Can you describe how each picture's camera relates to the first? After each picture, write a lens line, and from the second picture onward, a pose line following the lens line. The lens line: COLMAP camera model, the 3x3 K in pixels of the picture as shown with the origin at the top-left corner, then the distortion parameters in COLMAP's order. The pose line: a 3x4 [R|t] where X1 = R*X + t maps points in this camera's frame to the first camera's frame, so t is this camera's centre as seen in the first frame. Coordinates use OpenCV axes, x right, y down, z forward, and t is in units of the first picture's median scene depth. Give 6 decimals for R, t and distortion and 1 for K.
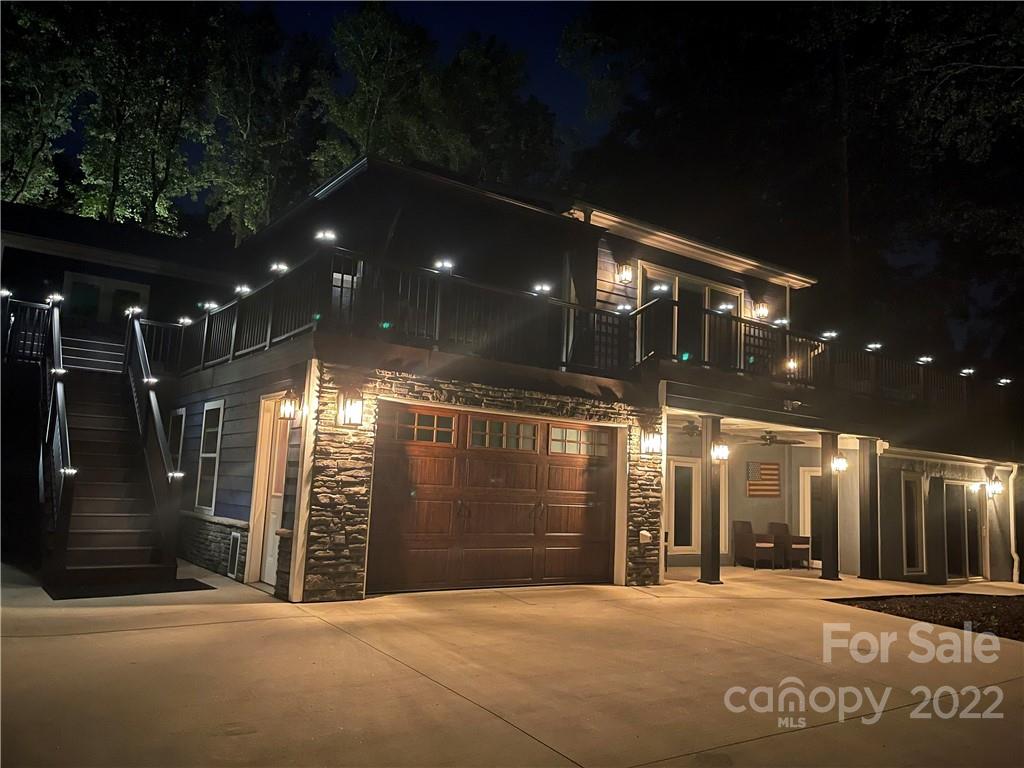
lens RADIAL K [[773.9, 0, 508.5], [0, 773.9, 382.9], [0, 0, 1]] dist [0.045981, -0.046695]
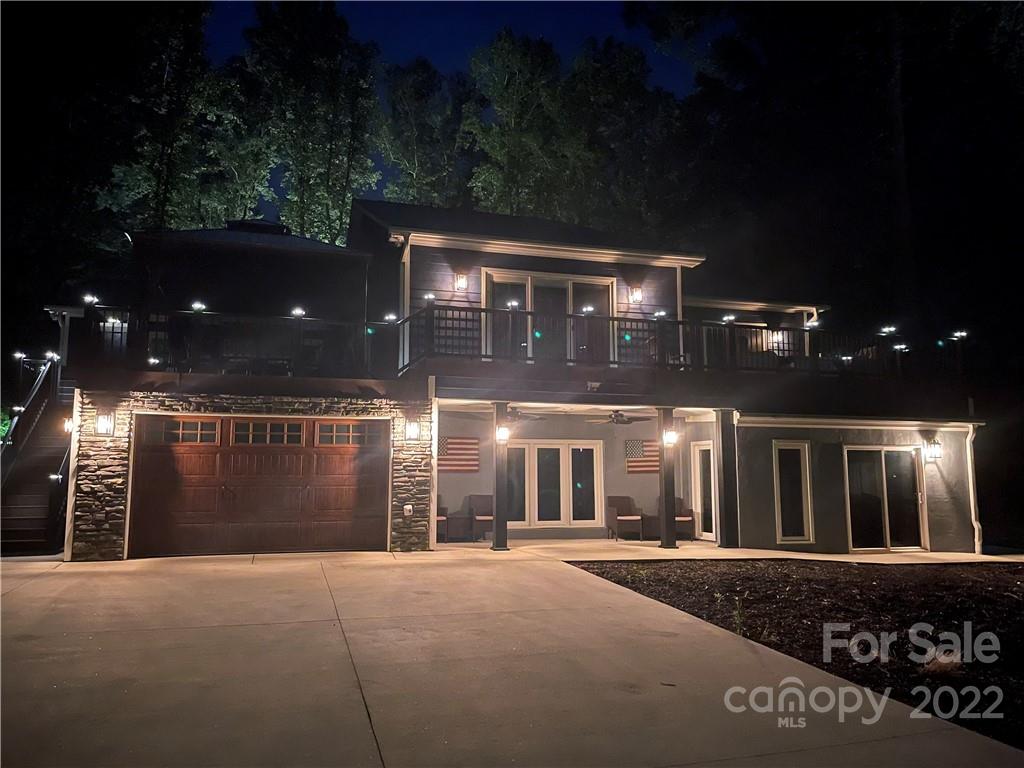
lens RADIAL K [[773.9, 0, 520.6], [0, 773.9, 380.0], [0, 0, 1]] dist [0.045981, -0.046695]
pose [[0.943548, -0.086500, -0.319741, 0.728034], [0.086280, 0.996160, -0.014882, 0.033036], [0.319801, -0.013545, 0.947388, -0.059670]]
